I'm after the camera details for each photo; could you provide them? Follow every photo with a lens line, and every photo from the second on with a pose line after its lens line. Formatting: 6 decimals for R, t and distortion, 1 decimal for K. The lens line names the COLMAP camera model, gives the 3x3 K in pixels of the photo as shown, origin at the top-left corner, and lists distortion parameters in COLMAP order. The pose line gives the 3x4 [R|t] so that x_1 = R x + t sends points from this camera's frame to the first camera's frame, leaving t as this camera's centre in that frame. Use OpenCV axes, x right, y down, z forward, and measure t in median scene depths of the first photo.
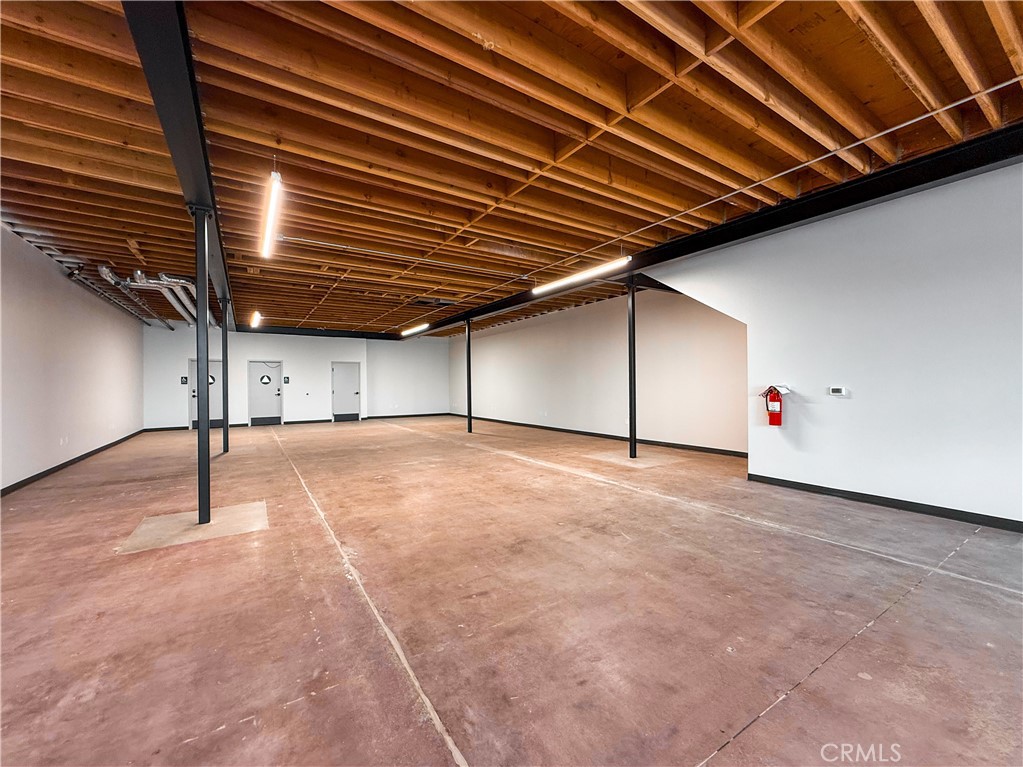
lens RADIAL K [[411.4, 0, 503.6], [0, 411.4, 384.4], [0, 0, 1]] dist [-0.002715, 0.001144]
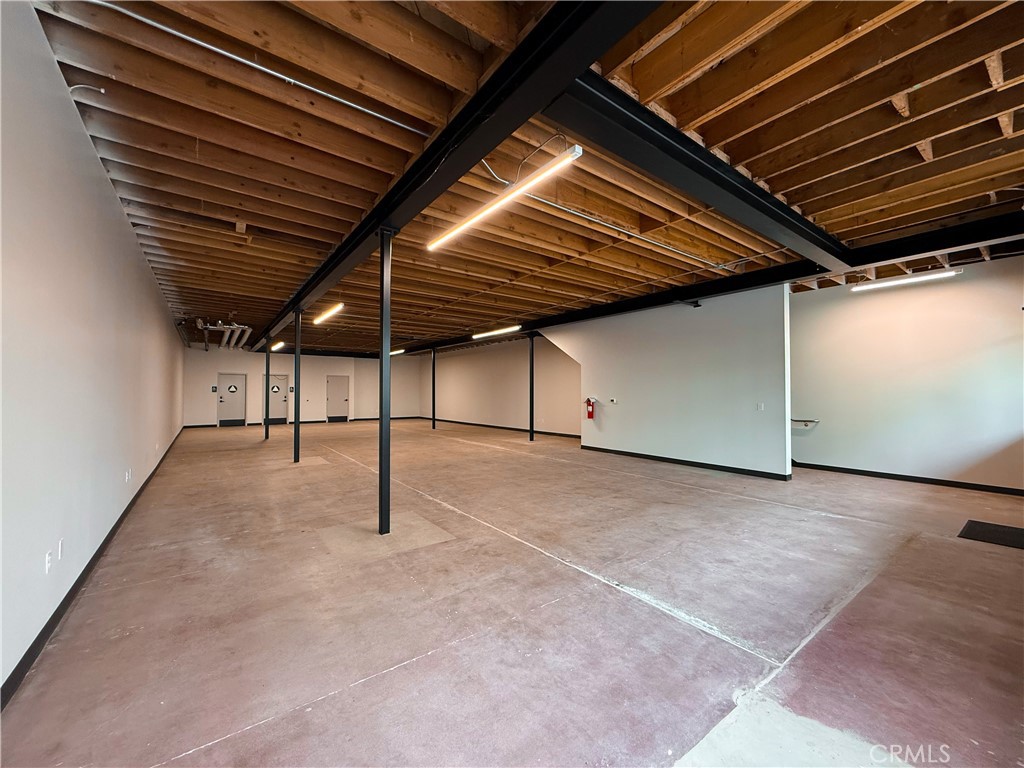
lens RADIAL K [[411.8, 0, 502.2], [0, 411.8, 380.8], [0, 0, 1]] dist [-0.002715, 0.001144]
pose [[0.997714, 0.010789, 0.066706, 0.116134], [-0.008879, 0.999544, -0.028873, -0.017696], [-0.066988, 0.028215, 0.997355, -0.858827]]
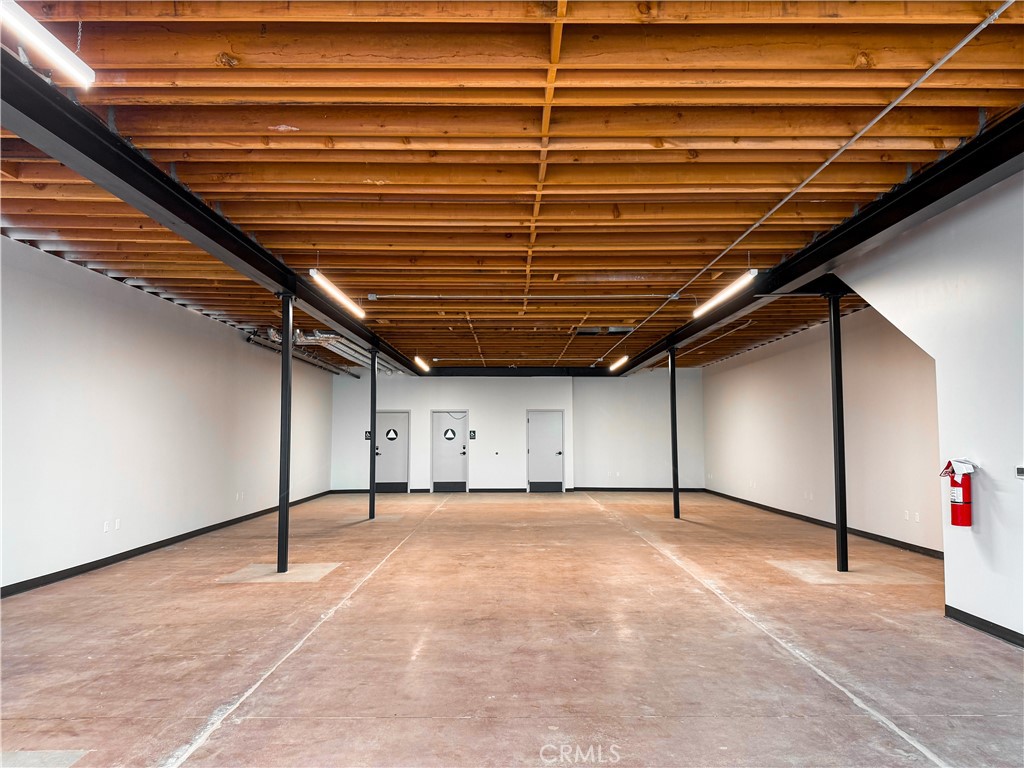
lens RADIAL K [[721.2, 0, 511.7], [0, 721.2, 389.1], [0, 0, 1]] dist [0.031086, -0.031092]
pose [[0.847050, -0.028285, -0.530761, 0.649005], [-0.005323, 0.998082, -0.061684, -0.032226], [0.531487, 0.055075, 0.845274, -0.275242]]
